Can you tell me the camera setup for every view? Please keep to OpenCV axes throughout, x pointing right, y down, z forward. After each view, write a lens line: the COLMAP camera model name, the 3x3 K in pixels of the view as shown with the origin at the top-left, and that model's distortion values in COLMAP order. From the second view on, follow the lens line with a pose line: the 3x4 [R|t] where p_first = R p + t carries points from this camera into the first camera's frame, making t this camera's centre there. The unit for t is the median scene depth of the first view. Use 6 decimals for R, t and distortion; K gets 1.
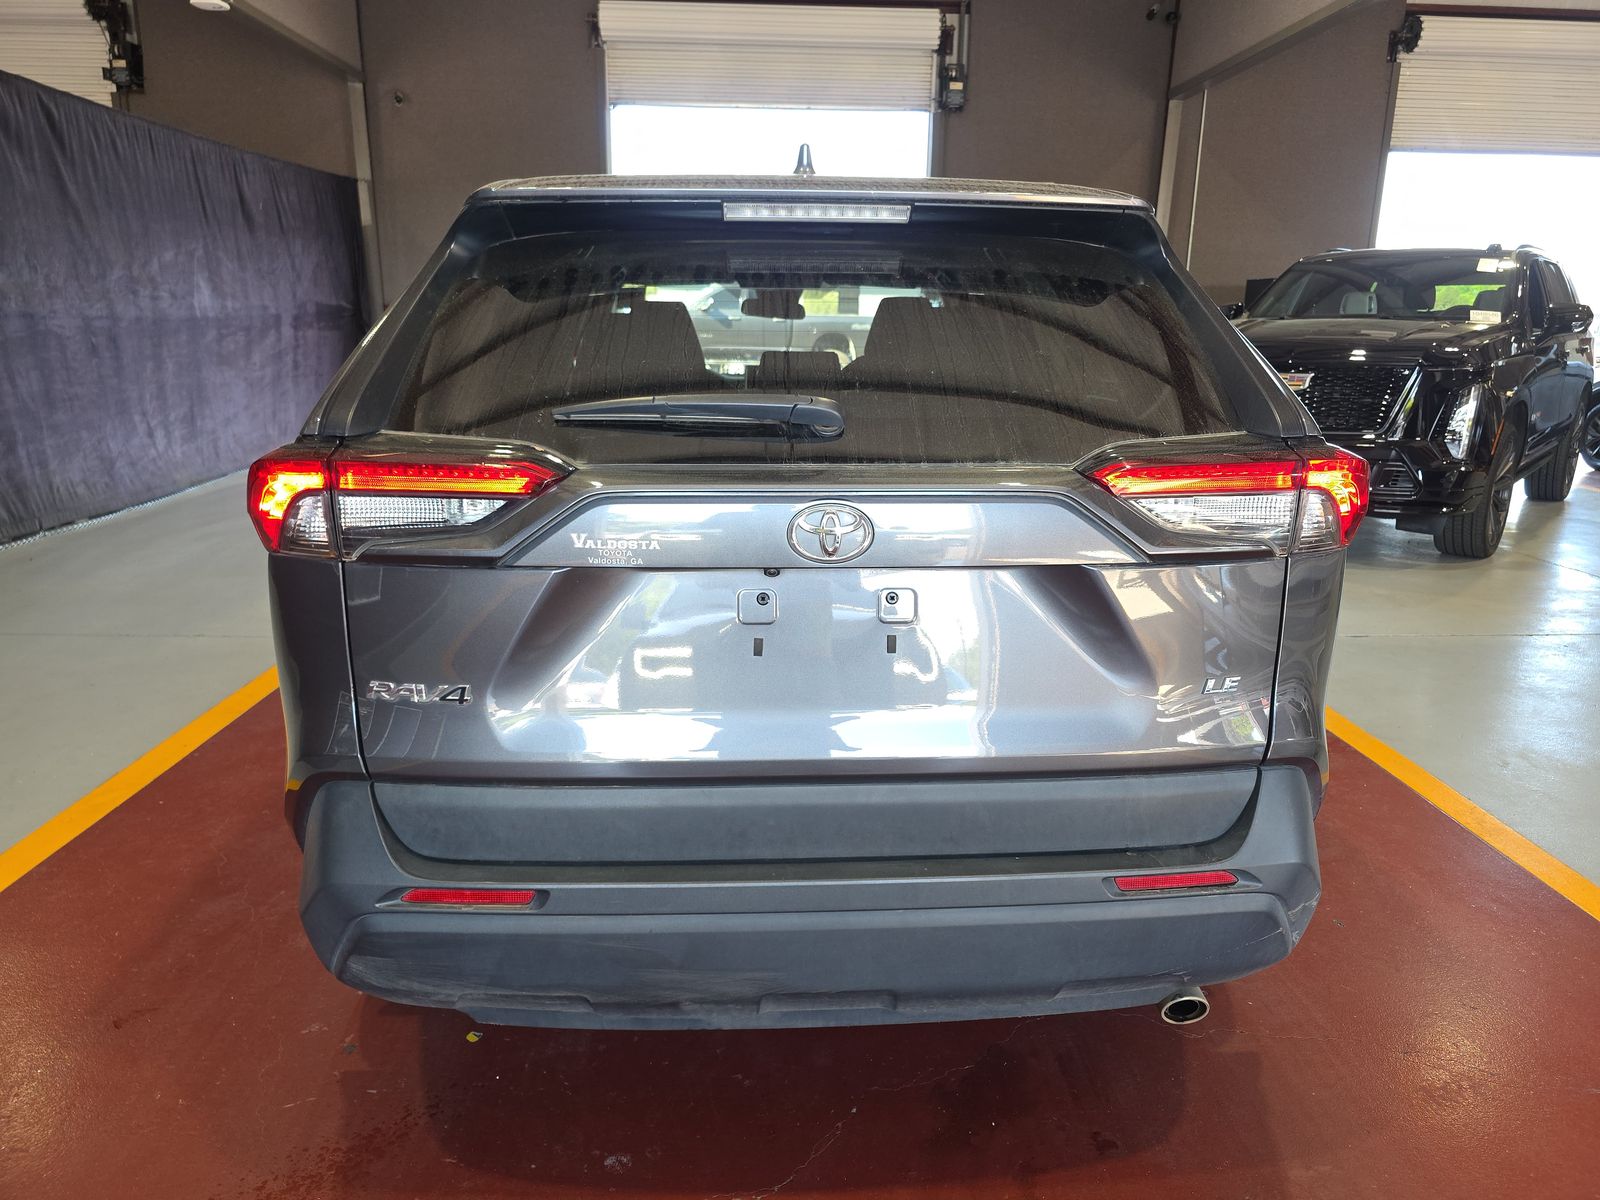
lens RADIAL K [[1078.1, 0, 800.0], [0, 1078.1, 600.0], [0, 0, 1]] dist [-0.004692, -0.003768]
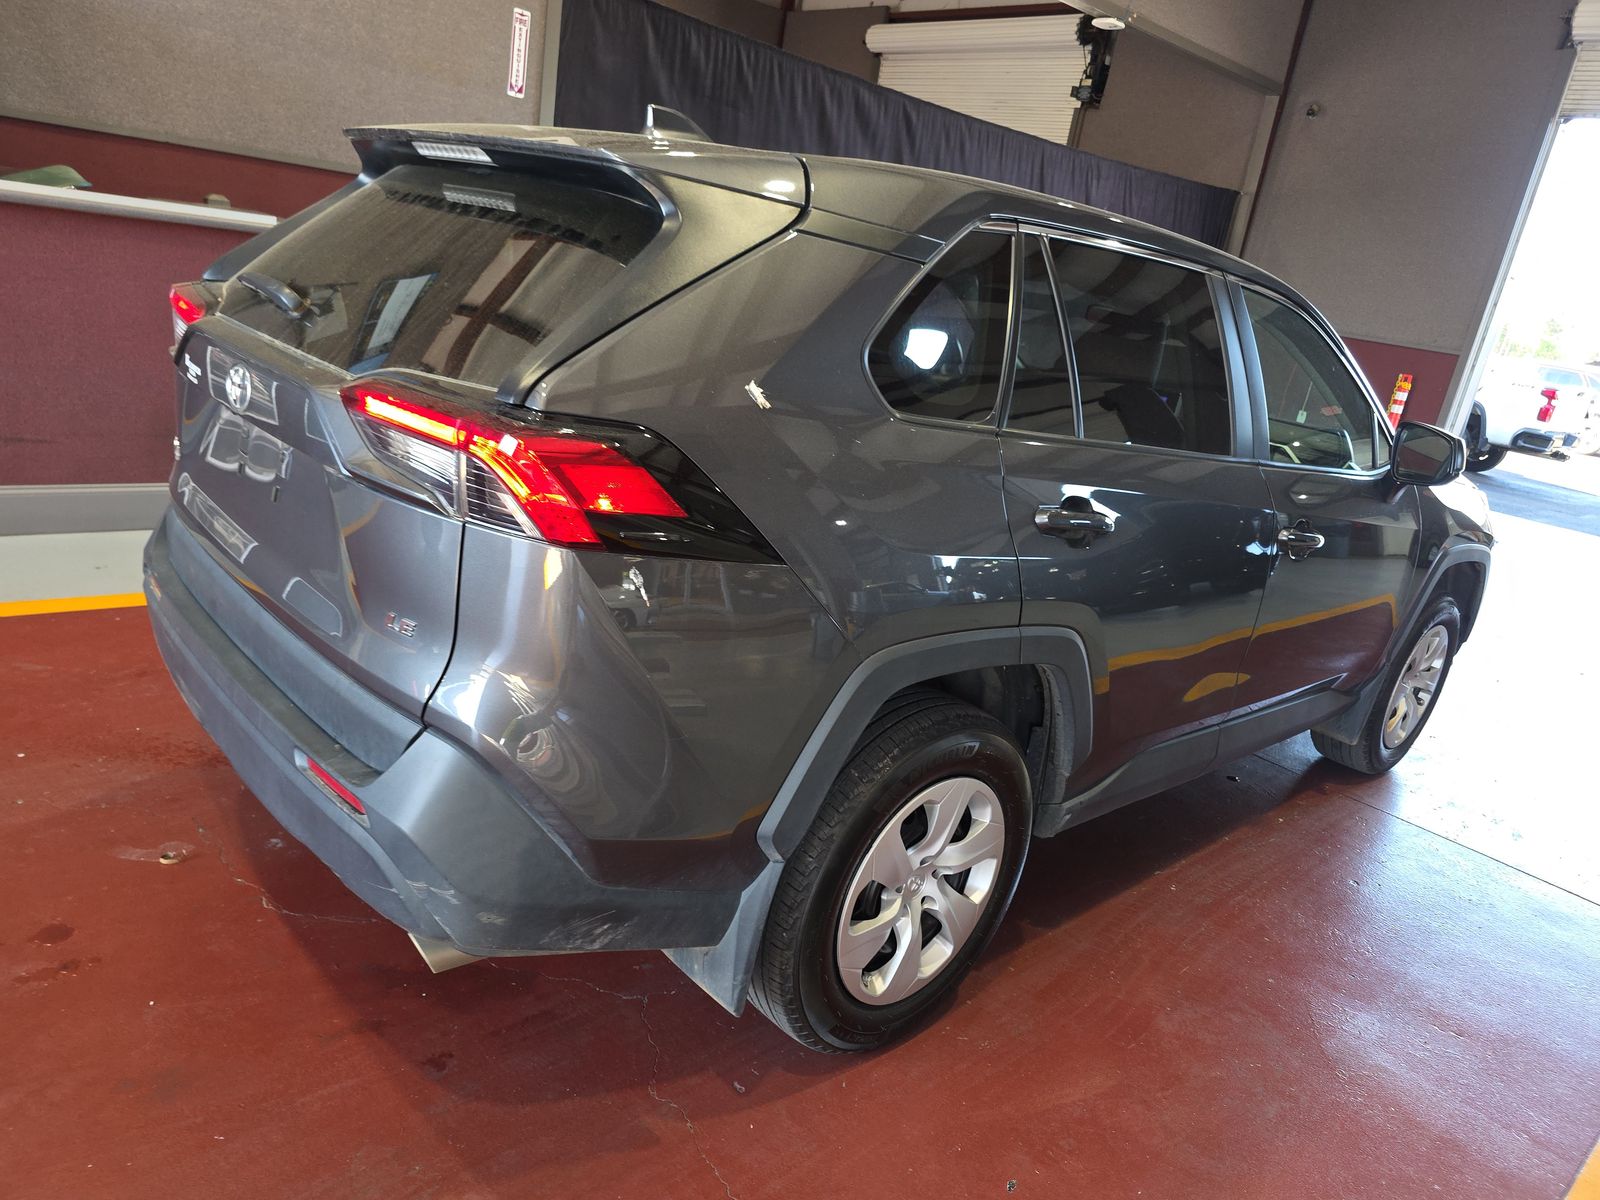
lens RADIAL K [[1092.8, 0, 800.0], [0, 1092.8, 600.0], [0, 0, 1]] dist [0.024931, -0.031811]
pose [[0.627151, 0.306214, -0.716181, 0.178486], [-0.324954, 0.938501, 0.116712, -0.022656], [0.707875, 0.159529, 0.688087, 0.072991]]
